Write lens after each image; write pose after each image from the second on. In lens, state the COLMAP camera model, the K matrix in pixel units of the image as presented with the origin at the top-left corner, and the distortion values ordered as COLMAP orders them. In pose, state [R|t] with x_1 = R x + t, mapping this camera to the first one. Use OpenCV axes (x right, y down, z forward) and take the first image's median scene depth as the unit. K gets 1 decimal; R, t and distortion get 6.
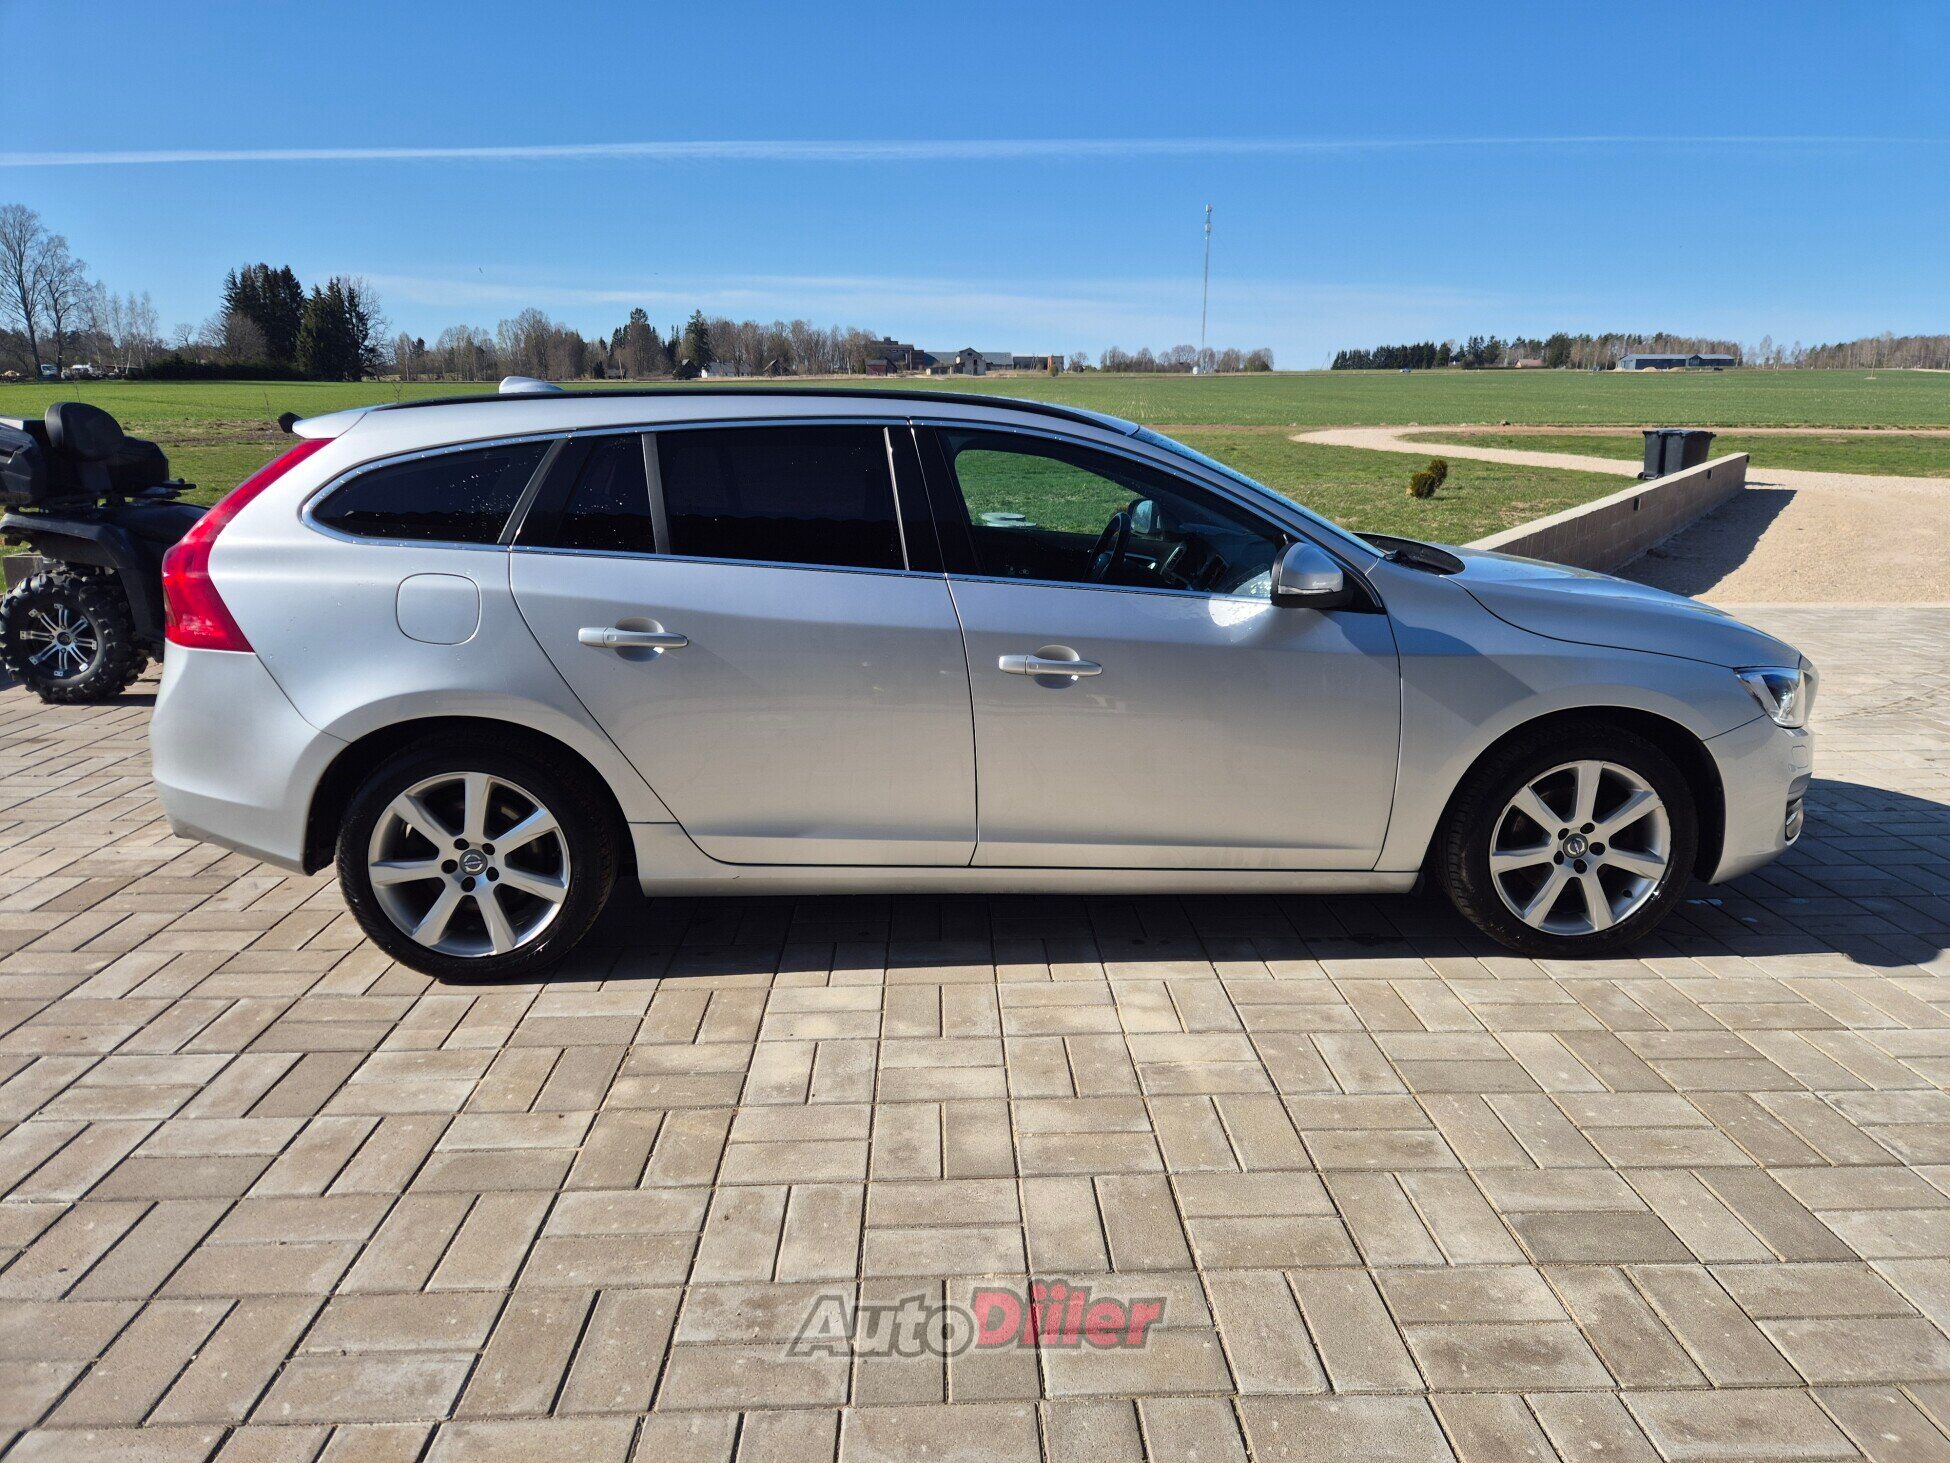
lens RADIAL K [[1299.8, 0, 975.0], [0, 1299.8, 731.5], [0, 0, 1]] dist [0.073841, -0.061720]
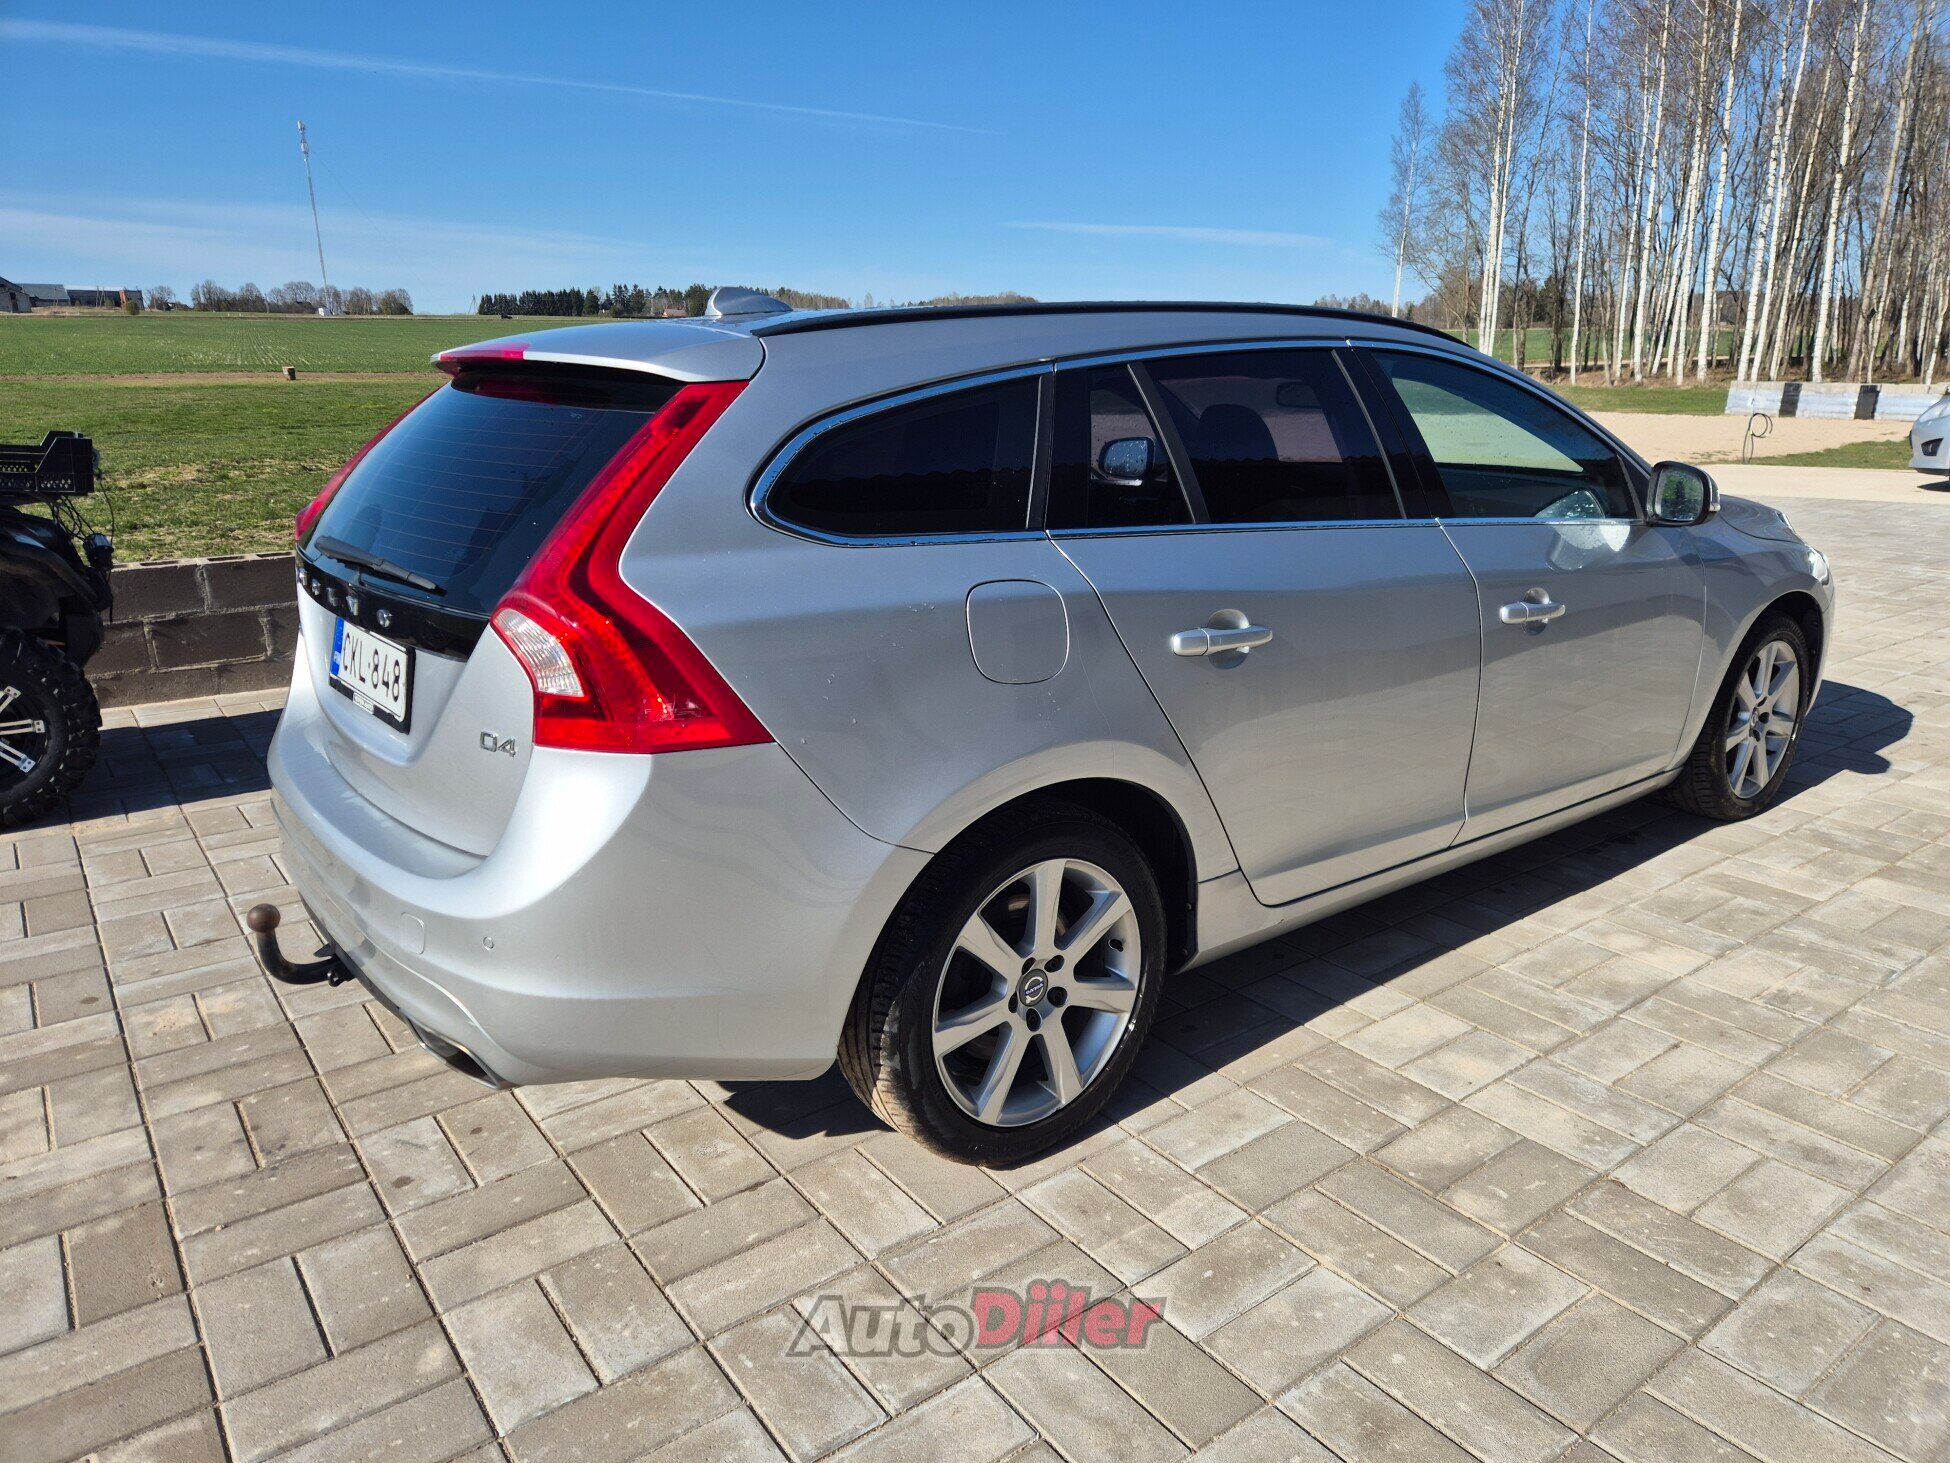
lens RADIAL K [[1302.4, 0, 970.5], [0, 1302.4, 751.8], [0, 0, 1]] dist [0.073383, -0.059845]
pose [[0.821564, -0.172156, 0.543503, -0.719820], [0.144747, 0.985067, 0.093222, -0.088544], [-0.551436, 0.002083, 0.834215, 0.410069]]
